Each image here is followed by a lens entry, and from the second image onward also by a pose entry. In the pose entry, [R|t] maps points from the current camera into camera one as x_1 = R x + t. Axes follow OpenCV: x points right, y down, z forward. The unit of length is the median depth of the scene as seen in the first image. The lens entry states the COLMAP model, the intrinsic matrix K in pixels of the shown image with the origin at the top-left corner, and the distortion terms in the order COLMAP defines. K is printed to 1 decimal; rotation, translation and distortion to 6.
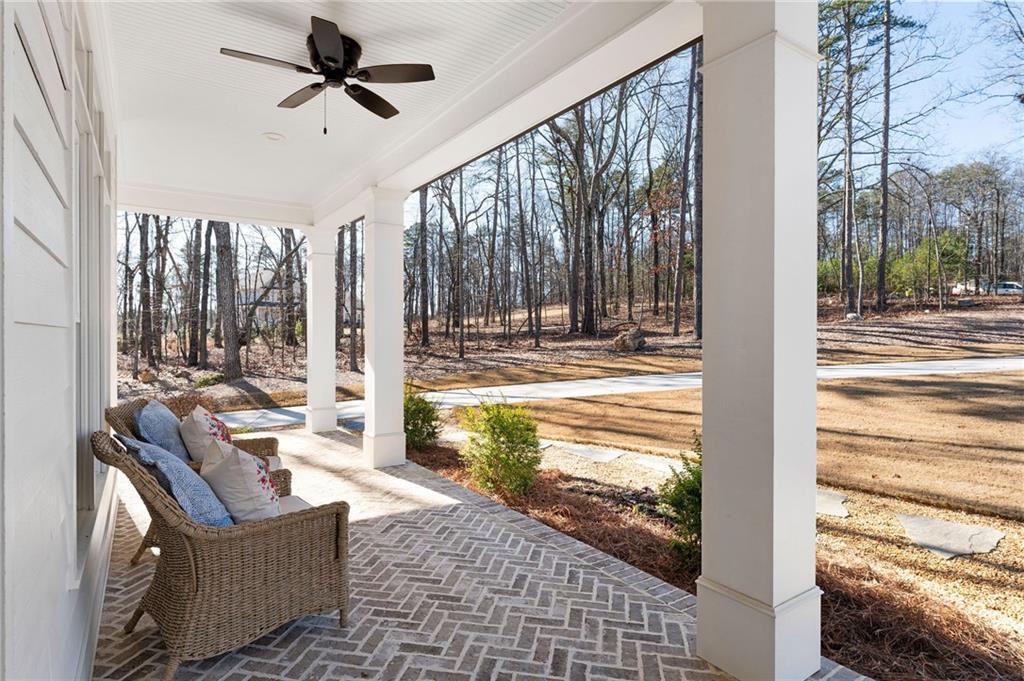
lens RADIAL K [[542.4, 0, 511.6], [0, 542.4, 342.1], [0, 0, 1]] dist [0.001620, 0.000852]
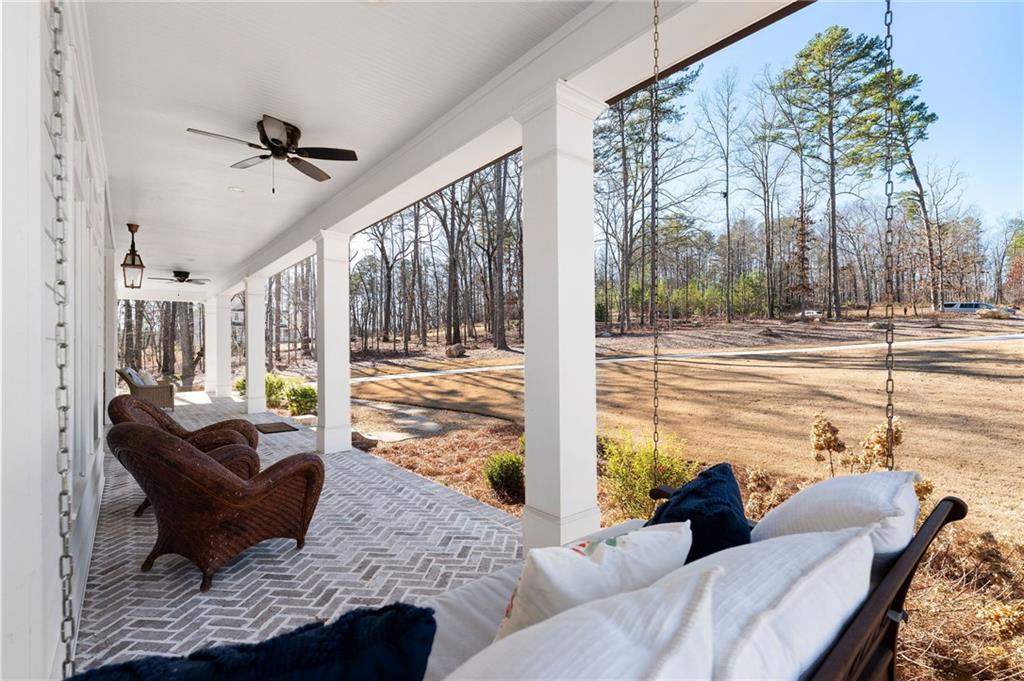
lens RADIAL K [[469.9, 0, 514.4], [0, 469.9, 341.3], [0, 0, 1]] dist [-0.000982, -0.000390]
pose [[0.995186, 0.000635, 0.098004, 0.140151], [0.001108, 0.999842, -0.017729, 0.001407], [-0.098000, 0.017752, 0.995028, -0.208180]]
